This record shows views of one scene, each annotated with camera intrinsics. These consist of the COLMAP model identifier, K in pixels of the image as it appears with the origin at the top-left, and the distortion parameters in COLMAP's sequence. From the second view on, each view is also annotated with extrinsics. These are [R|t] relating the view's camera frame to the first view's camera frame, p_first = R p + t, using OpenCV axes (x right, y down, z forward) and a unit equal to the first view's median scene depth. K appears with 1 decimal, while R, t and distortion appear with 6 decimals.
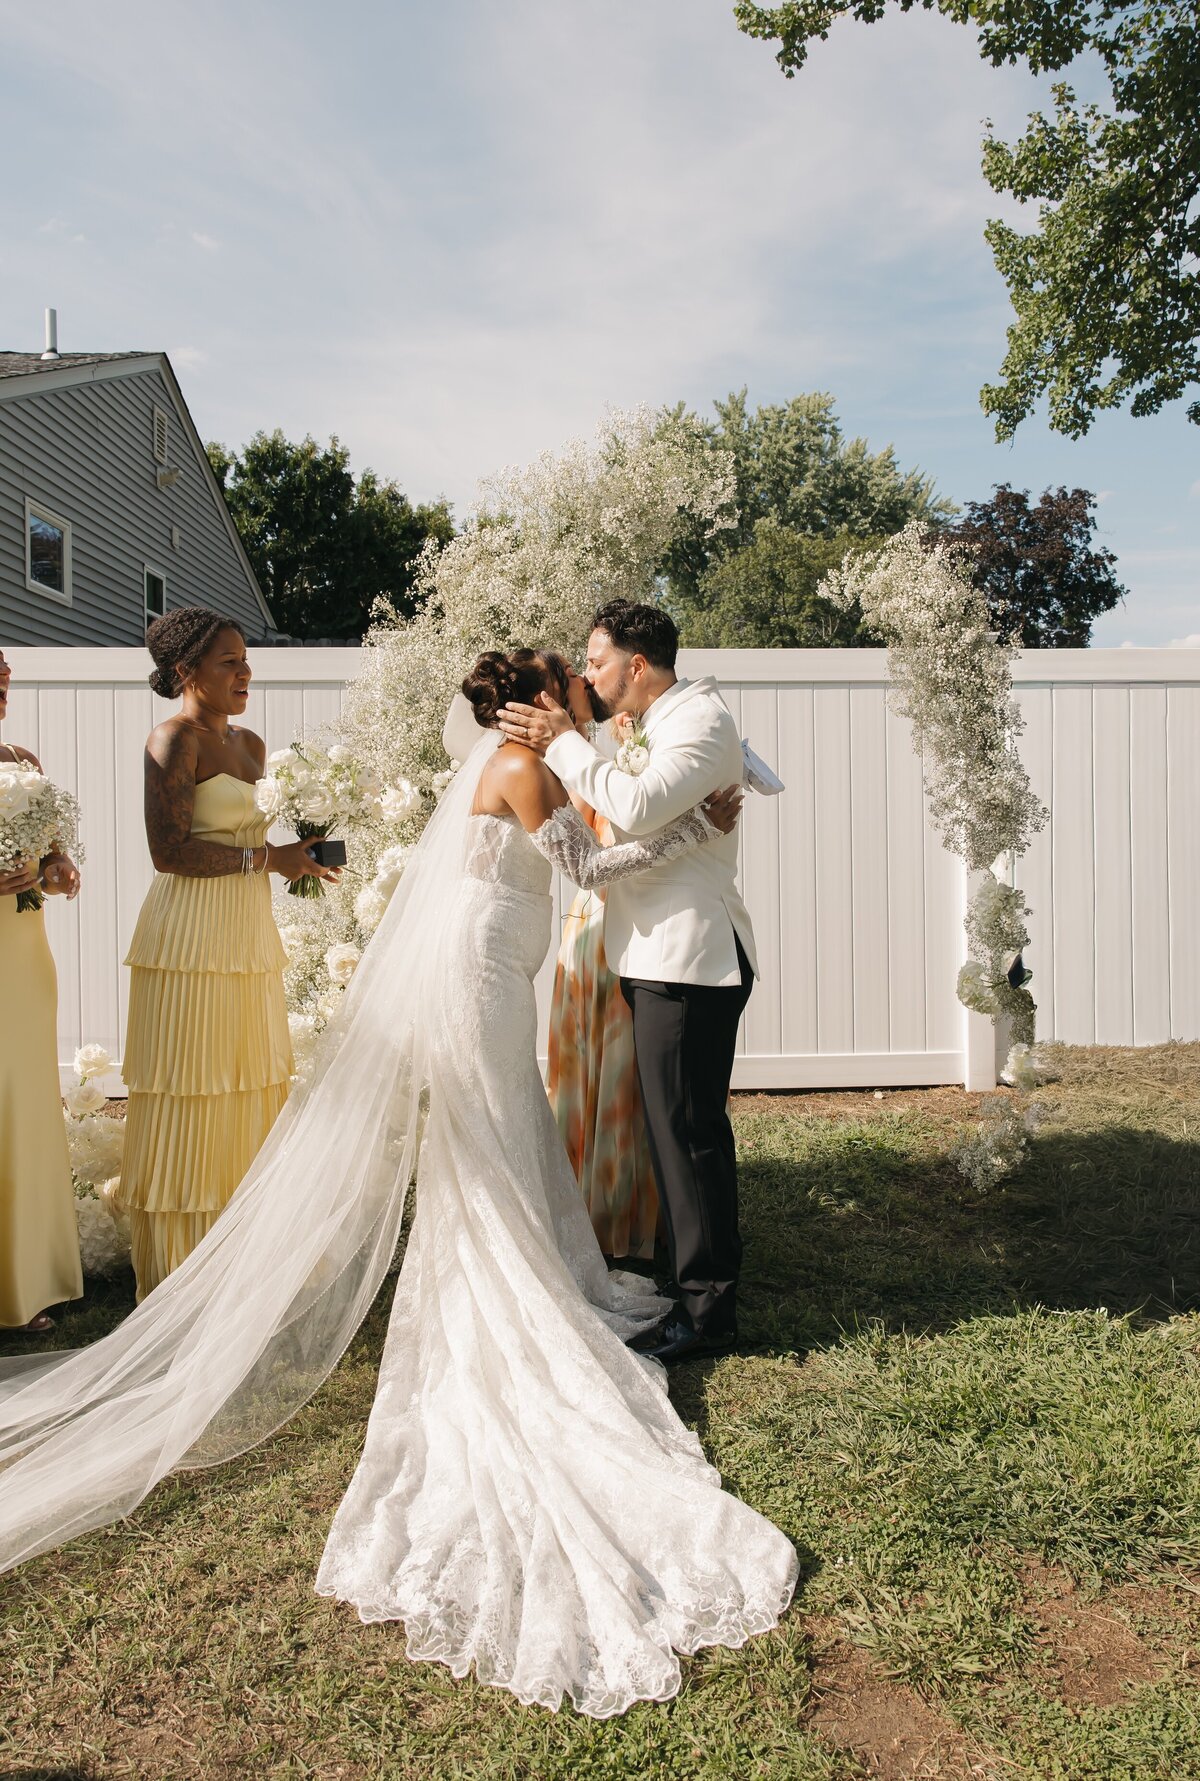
lens RADIAL K [[1198.9, 0, 599.2], [0, 1198.9, 894.5], [0, 0, 1]] dist [-0.003538, 0.001557]
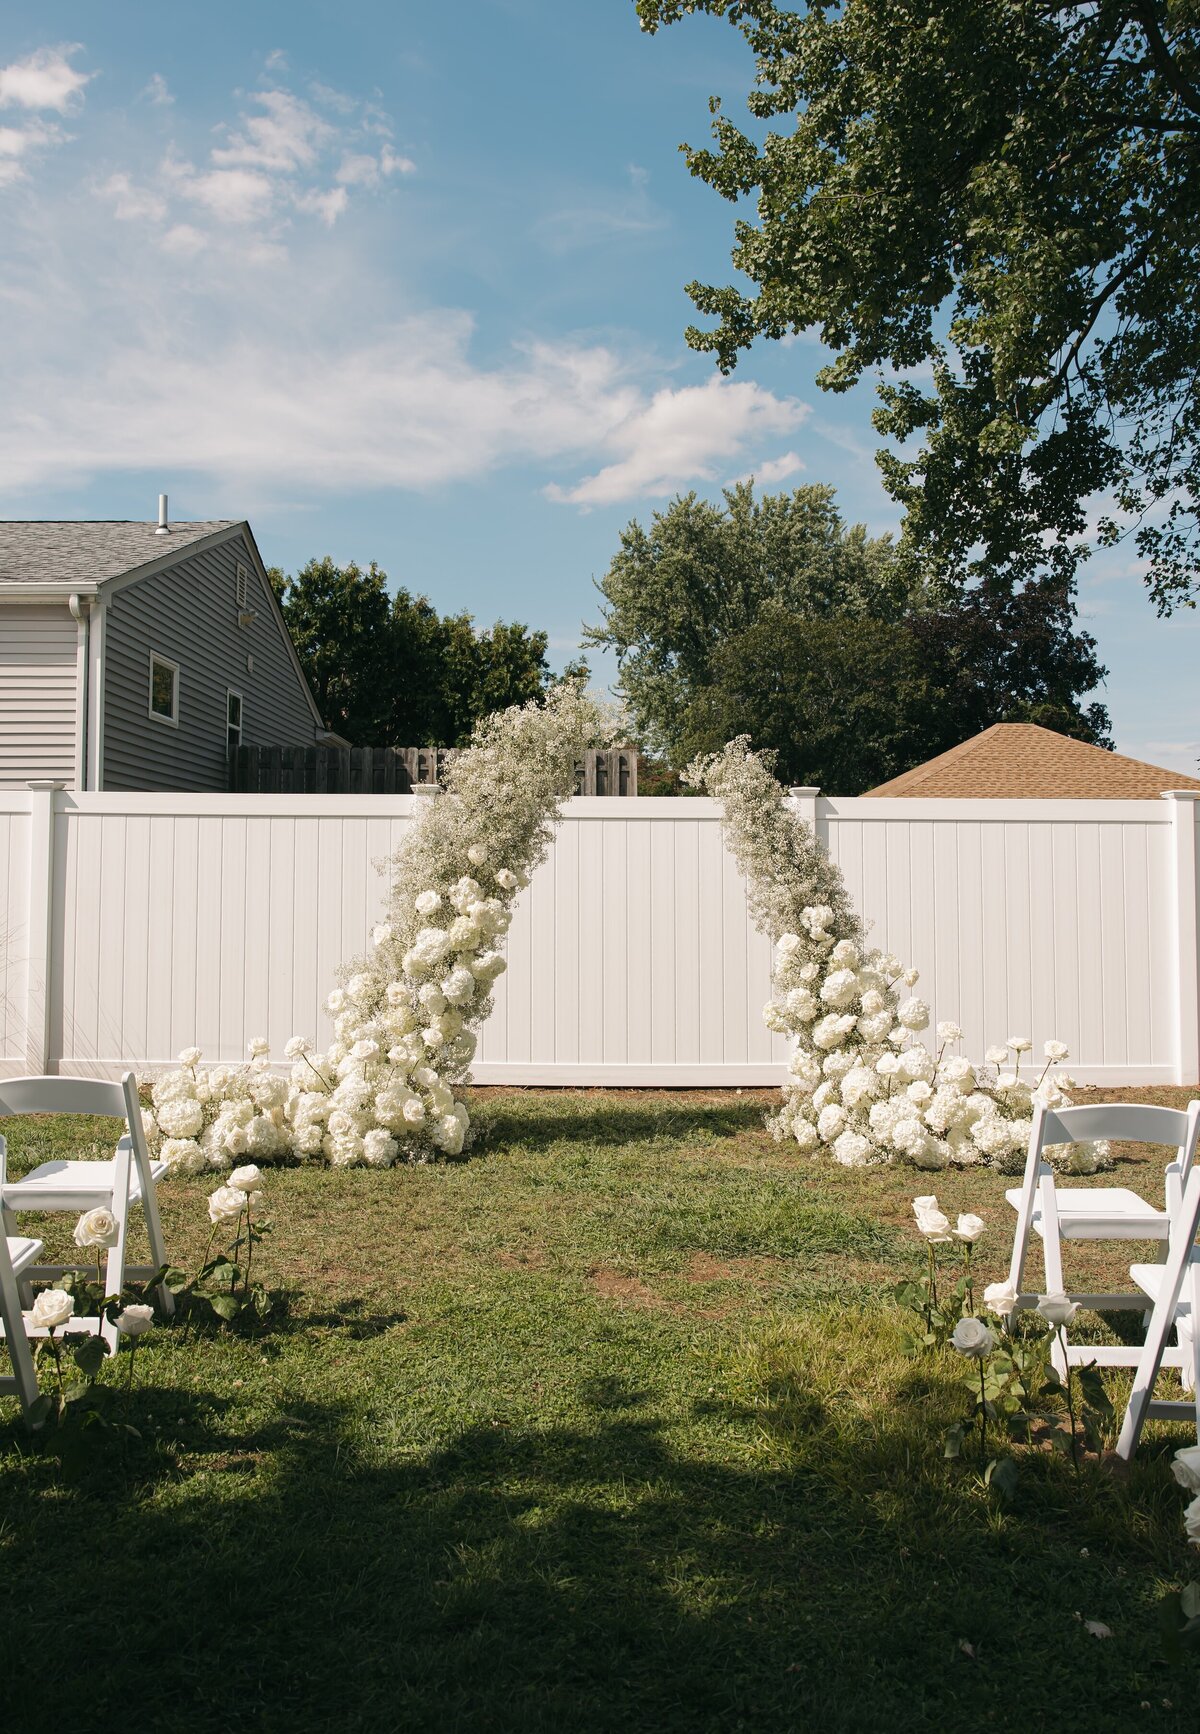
lens RADIAL K [[1197.3, 0, 594.3], [0, 1197.3, 864.7], [0, 0, 1]] dist [0.003167, -0.000770]
pose [[0.999746, 0.011037, -0.019645, 0.022865], [-0.012418, 0.997352, -0.071661, -0.002170], [0.018802, 0.071887, 0.997236, -0.156293]]
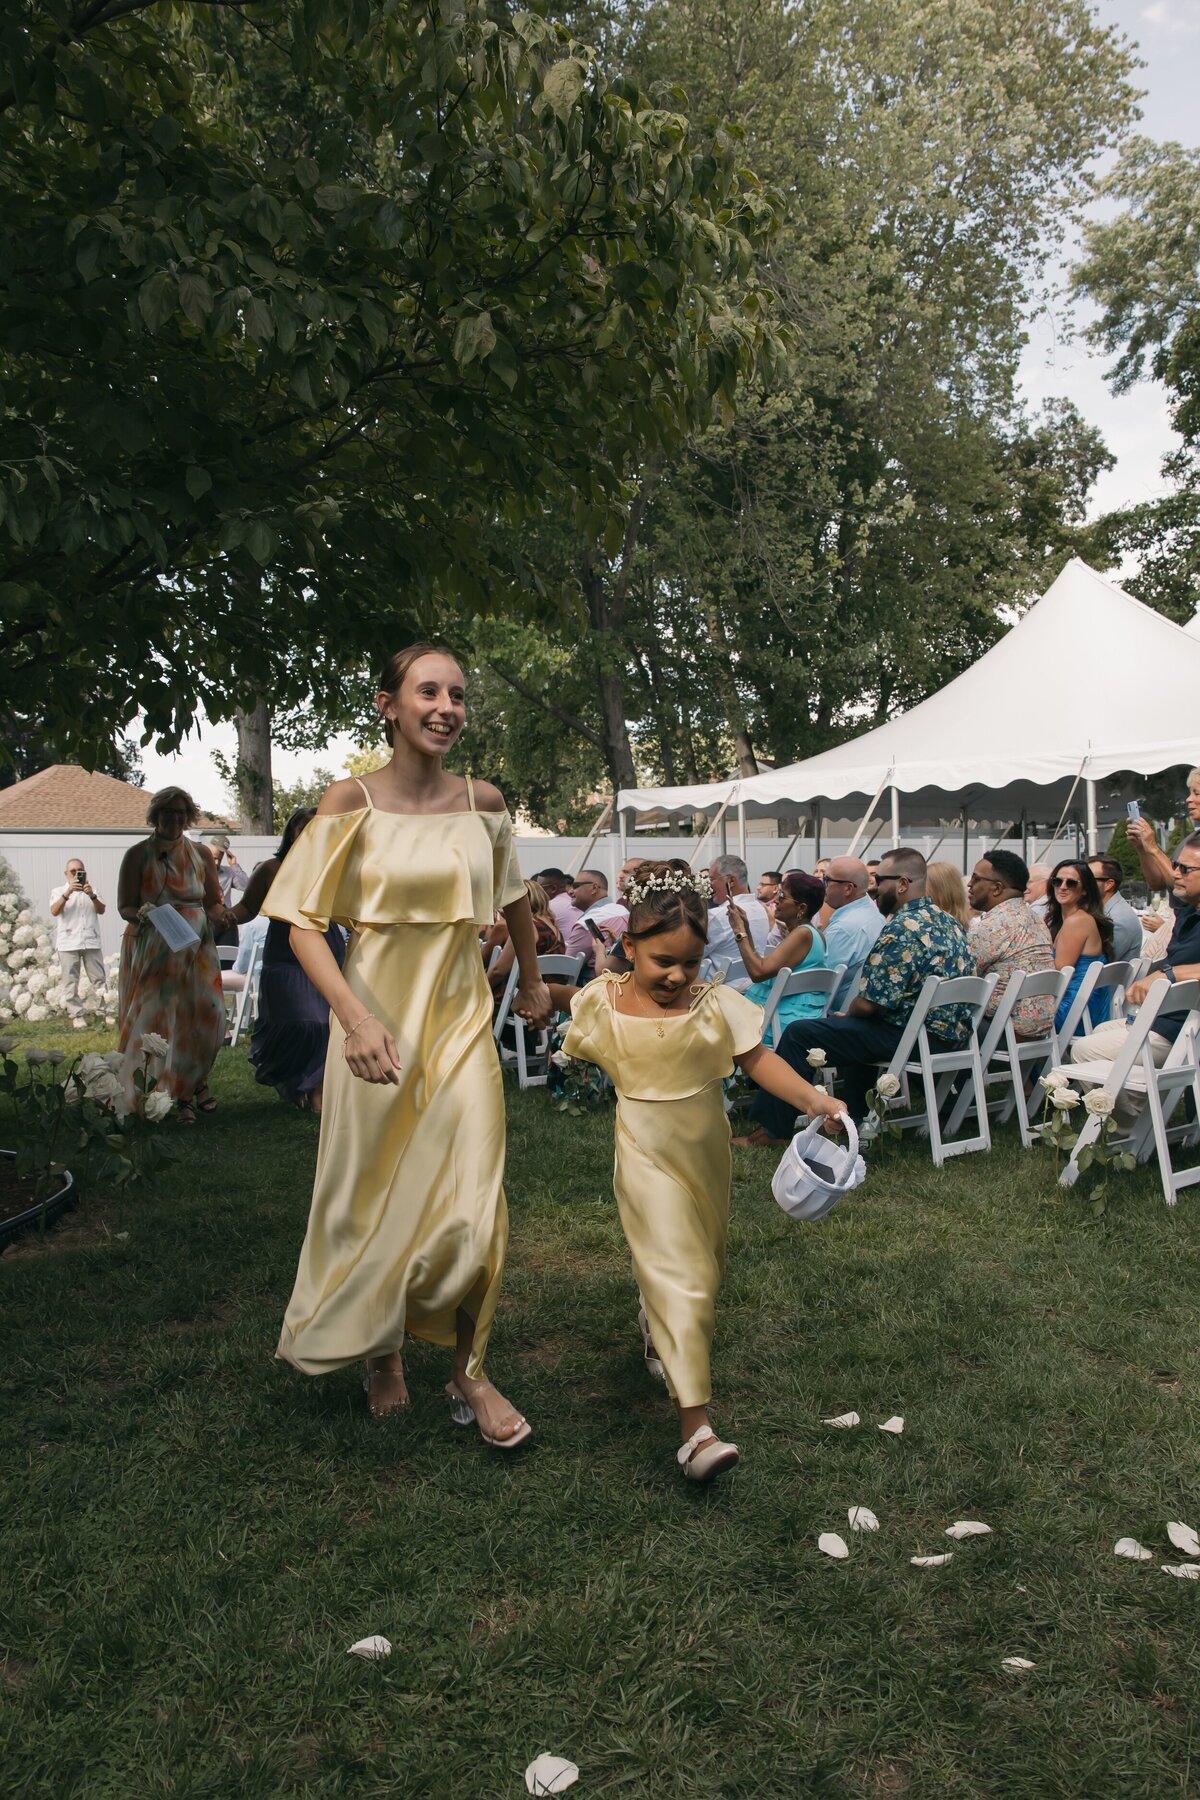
lens RADIAL K [[1215.6, 0, 597.9], [0, 1215.6, 890.5], [0, 0, 1]] dist [-0.004105, 0.010475]
pose [[0.734402, -0.021099, 0.678386, -0.146375], [0.070508, 0.996480, -0.045338, 0.038541], [-0.675042, 0.081128, 0.733305, -0.544549]]
